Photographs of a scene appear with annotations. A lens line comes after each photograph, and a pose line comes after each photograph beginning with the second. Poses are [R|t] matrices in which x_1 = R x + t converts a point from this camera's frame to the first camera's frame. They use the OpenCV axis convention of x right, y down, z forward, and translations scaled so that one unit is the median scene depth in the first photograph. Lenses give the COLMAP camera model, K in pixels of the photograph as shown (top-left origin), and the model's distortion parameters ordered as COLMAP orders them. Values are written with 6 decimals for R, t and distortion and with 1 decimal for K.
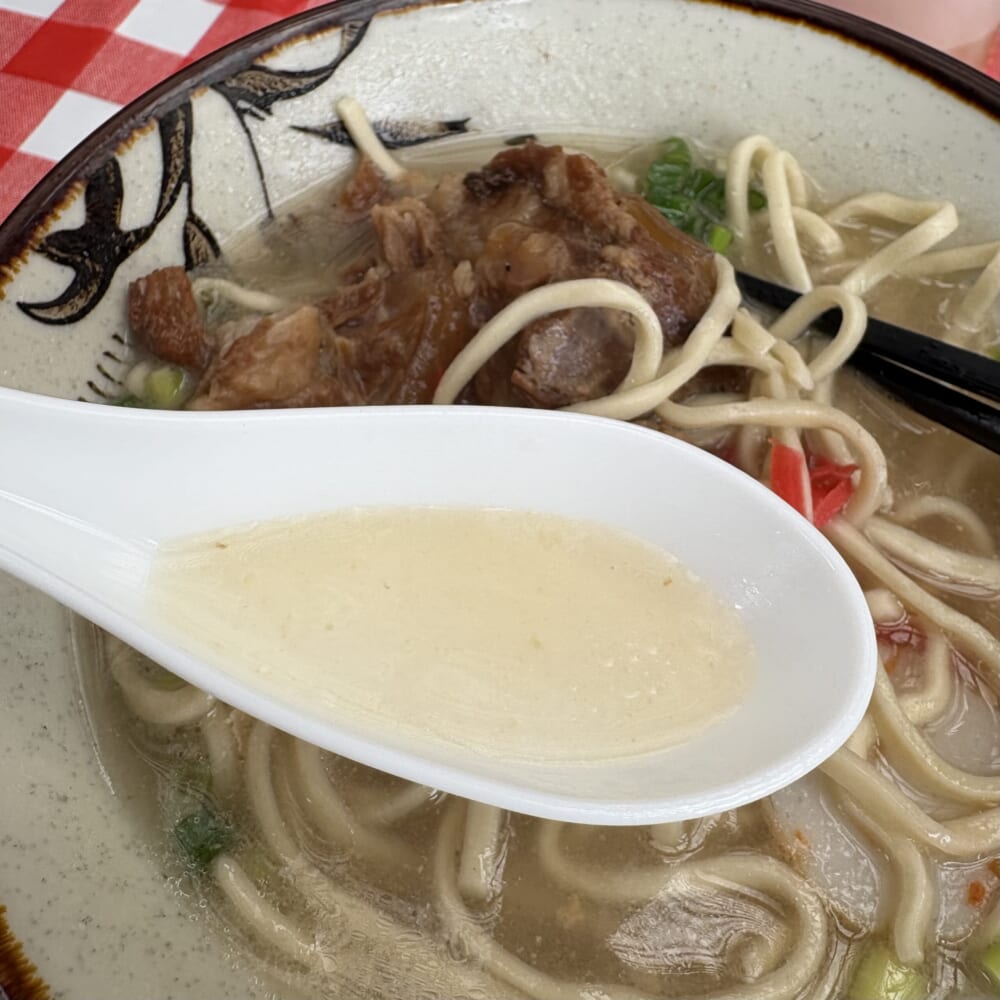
lens RADIAL K [[1052.9, 0, 502.9], [0, 1052.9, 497.1], [0, 0, 1]] dist [-0.086221, 0.000000]
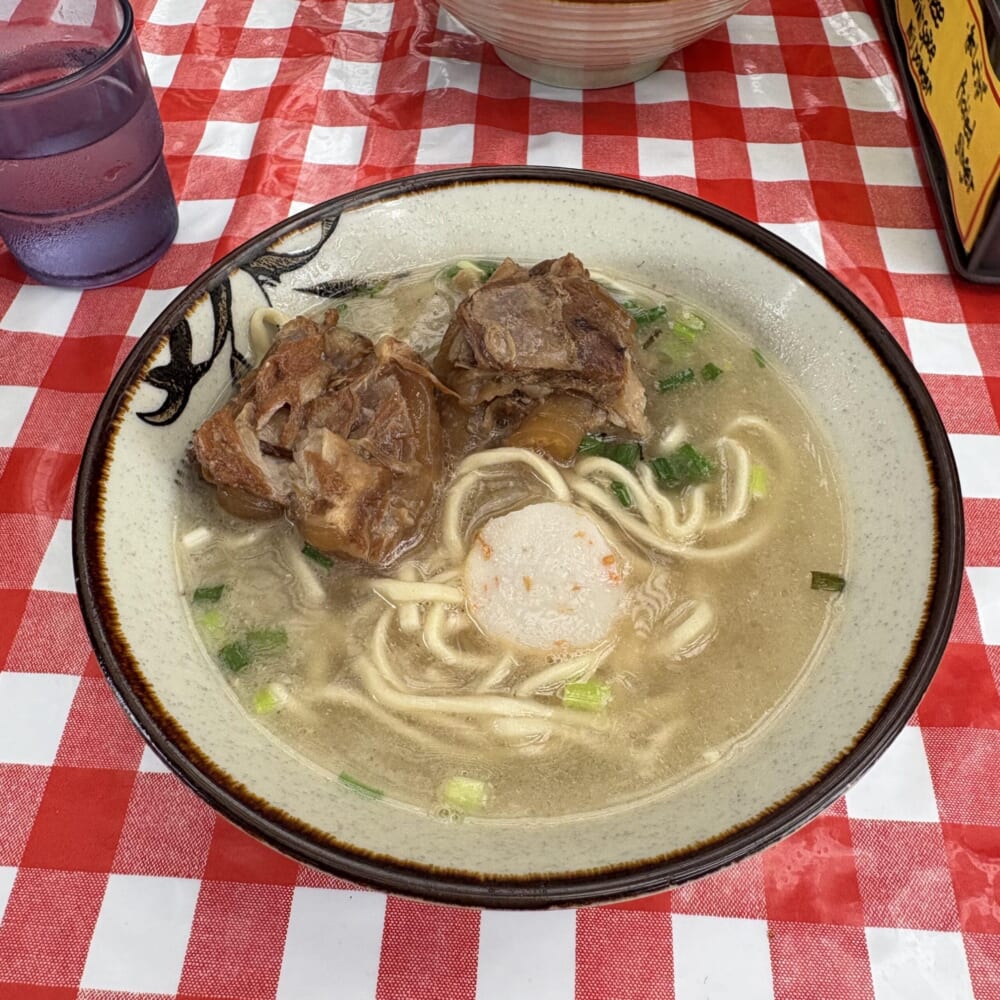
lens RADIAL K [[1052.9, 0, 498.8], [0, 1052.9, 502.3], [0, 0, 1]] dist [-0.086221, 0.000000]
pose [[0.995413, -0.092048, 0.026083, 0.026936], [0.094267, 0.990199, -0.103055, 0.143193], [-0.016341, 0.105041, 0.994334, -0.512032]]
